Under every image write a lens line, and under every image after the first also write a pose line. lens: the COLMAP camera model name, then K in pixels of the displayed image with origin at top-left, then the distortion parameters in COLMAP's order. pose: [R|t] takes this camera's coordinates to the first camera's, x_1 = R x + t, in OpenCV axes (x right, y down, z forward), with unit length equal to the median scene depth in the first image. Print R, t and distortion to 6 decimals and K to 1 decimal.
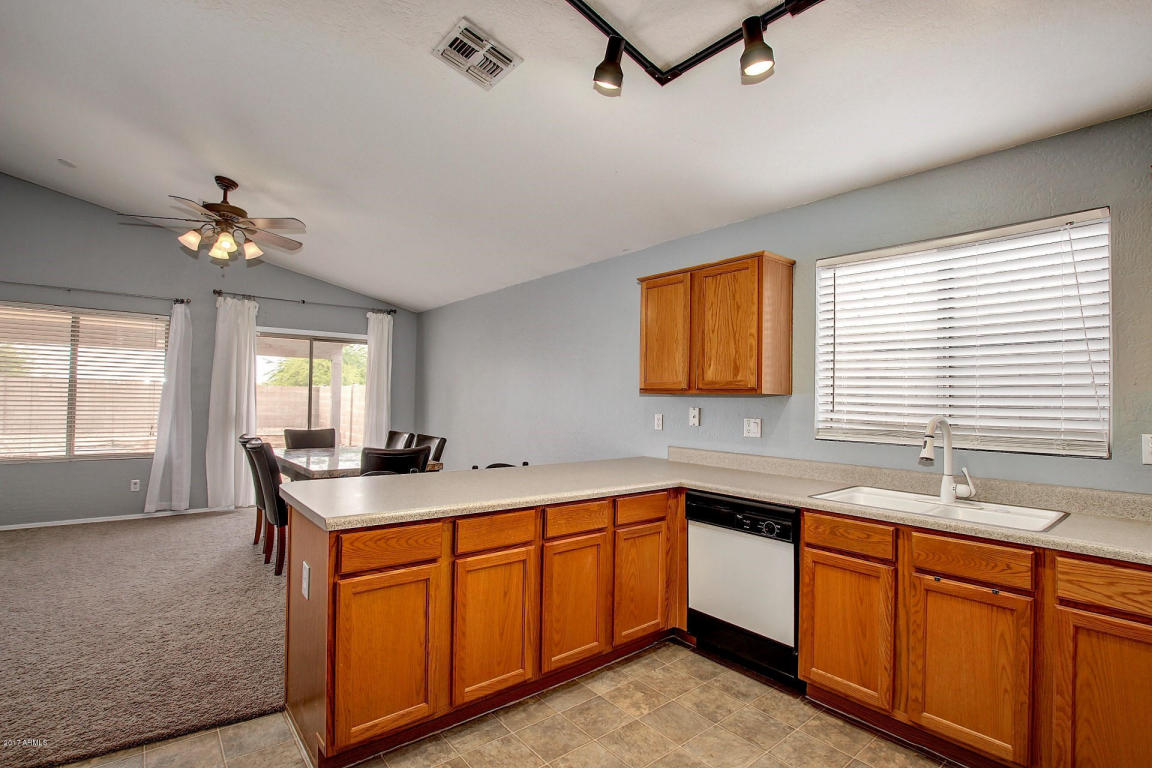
lens RADIAL K [[537.3, 0, 580.7], [0, 537.3, 386.1], [0, 0, 1]] dist [-0.037083, 0.009925]
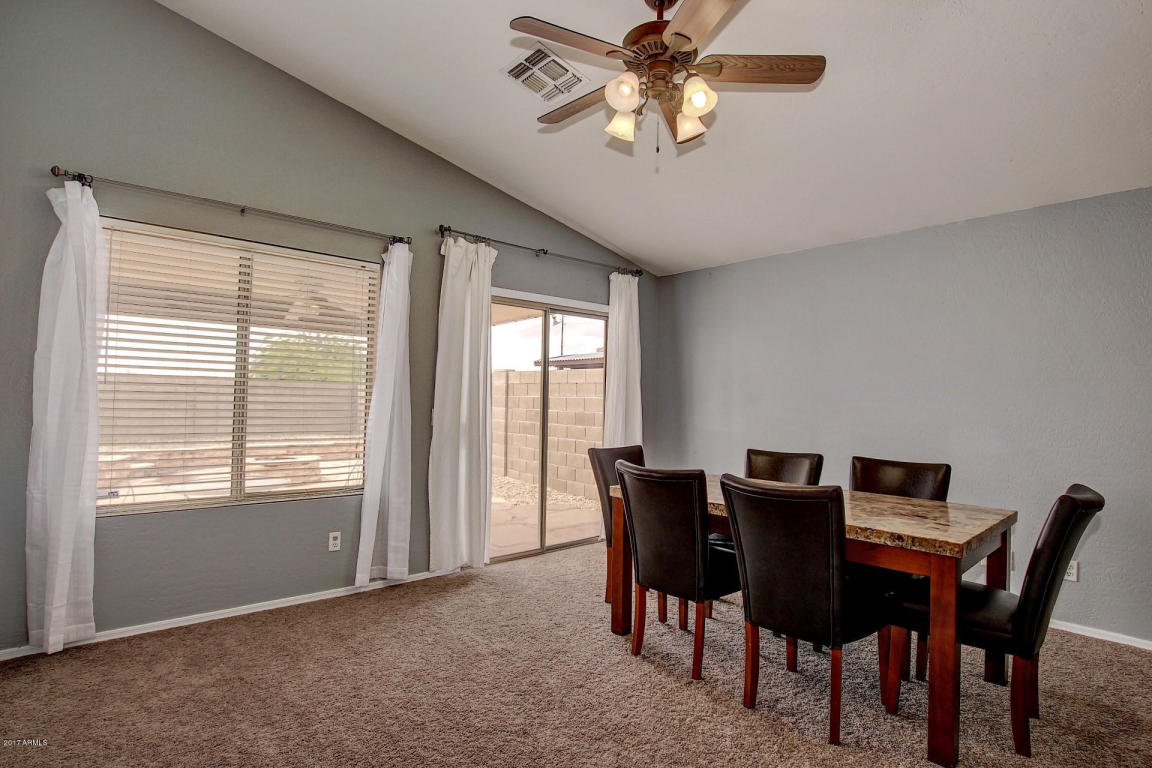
lens RADIAL K [[596.4, 0, 576.6], [0, 596.4, 389.7], [0, 0, 1]] dist [-0.024889, -0.000086]
pose [[0.998913, 0.000141, 0.046603, -0.604130], [-0.000244, 0.999998, 0.002202, 0.012742], [-0.046602, -0.002211, 0.998911, 0.305218]]
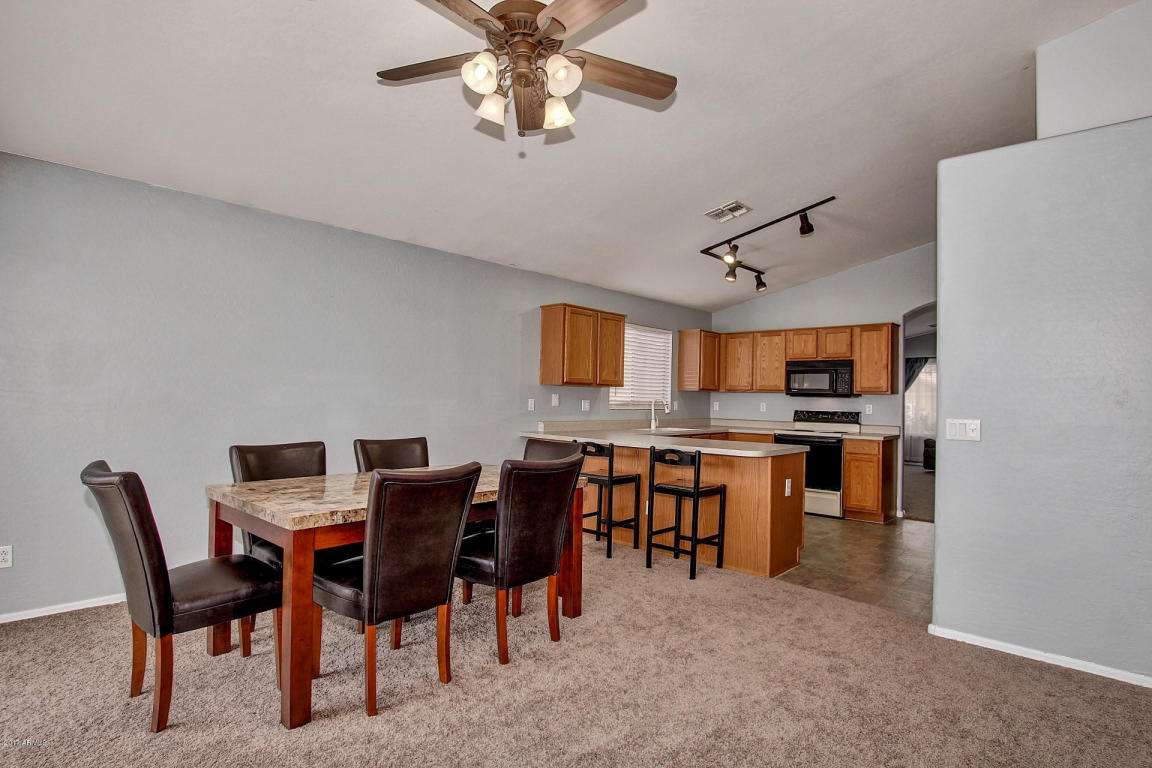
lens RADIAL K [[596.4, 0, 576.6], [0, 596.4, 389.7], [0, 0, 1]] dist [-0.024889, -0.000086]
pose [[-0.126005, -0.008316, 0.991995, -0.982925], [-0.049441, 0.998775, 0.002093, 0.014504], [-0.990797, -0.048782, -0.126262, 0.779457]]
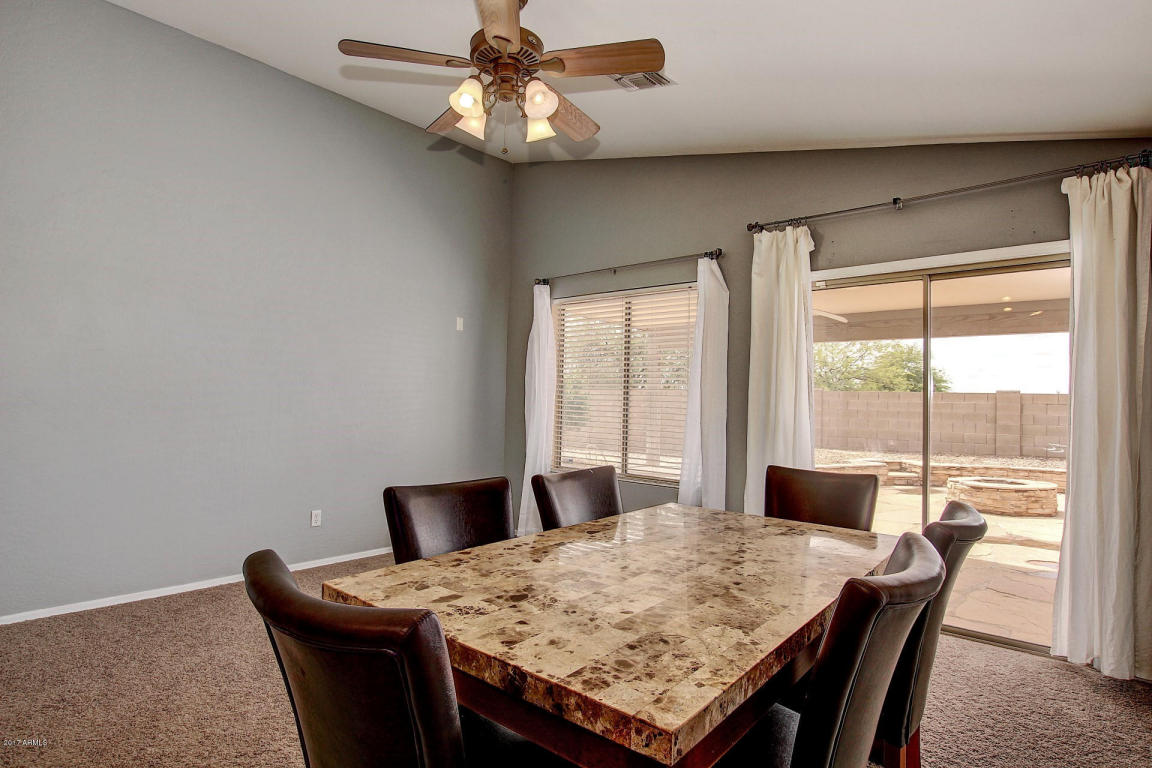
lens RADIAL K [[614.9, 0, 580.7], [0, 614.9, 388.9], [0, 0, 1]] dist [-0.019066, 0.001875]
pose [[0.166477, -0.030320, -0.985579, -0.042282], [0.004607, 0.999540, -0.029971, 0.027920], [0.986035, 0.000449, 0.166540, 0.740002]]
